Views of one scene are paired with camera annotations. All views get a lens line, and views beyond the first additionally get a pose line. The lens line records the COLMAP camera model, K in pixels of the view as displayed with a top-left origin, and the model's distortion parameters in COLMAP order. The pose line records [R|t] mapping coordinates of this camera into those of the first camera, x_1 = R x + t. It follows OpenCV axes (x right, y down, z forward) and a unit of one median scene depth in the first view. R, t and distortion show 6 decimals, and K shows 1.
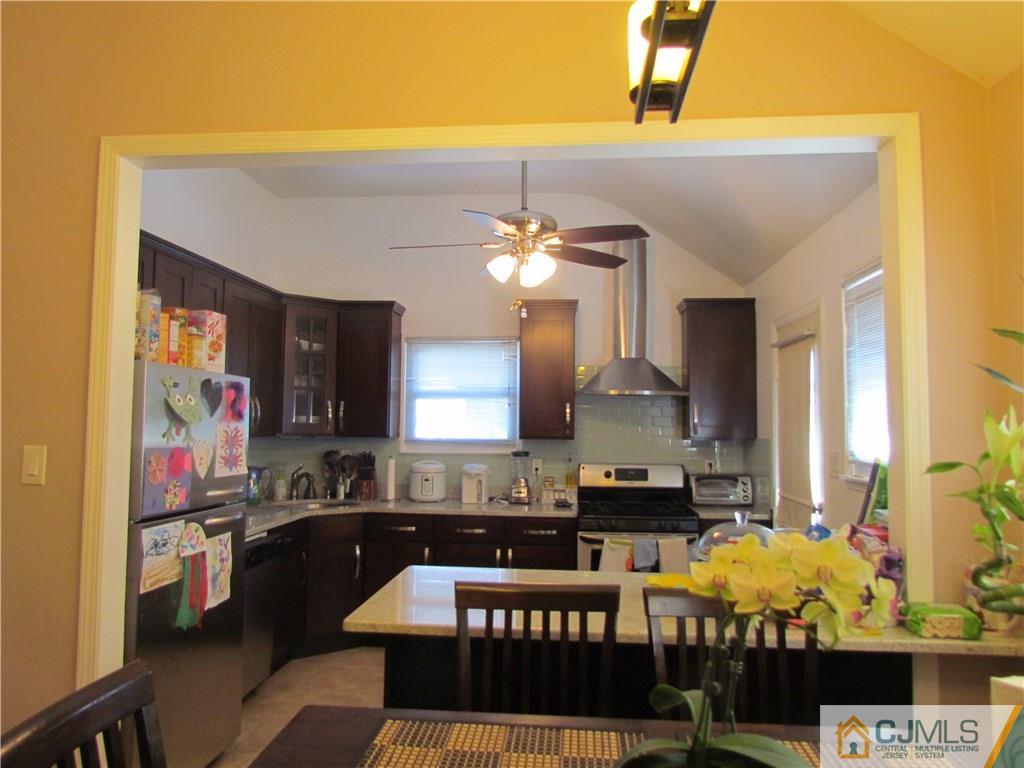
lens RADIAL K [[715.1, 0, 511.2], [0, 715.1, 373.6], [0, 0, 1]] dist [-0.057328, -0.001261]
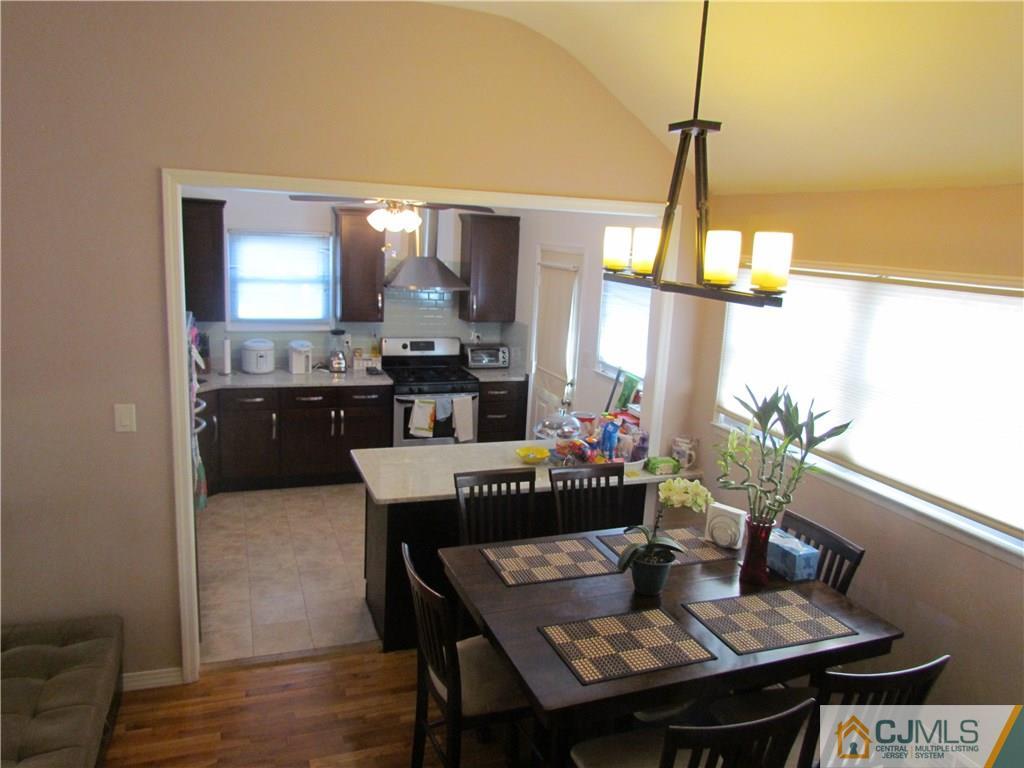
lens RADIAL K [[726.0, 0, 507.9], [0, 726.0, 384.9], [0, 0, 1]] dist [-0.036363, 0.004586]
pose [[0.894009, -0.056699, 0.444447, -0.293608], [-0.075315, 0.958828, 0.273817, -0.170630], [-0.441674, -0.278268, 0.852931, -0.233058]]
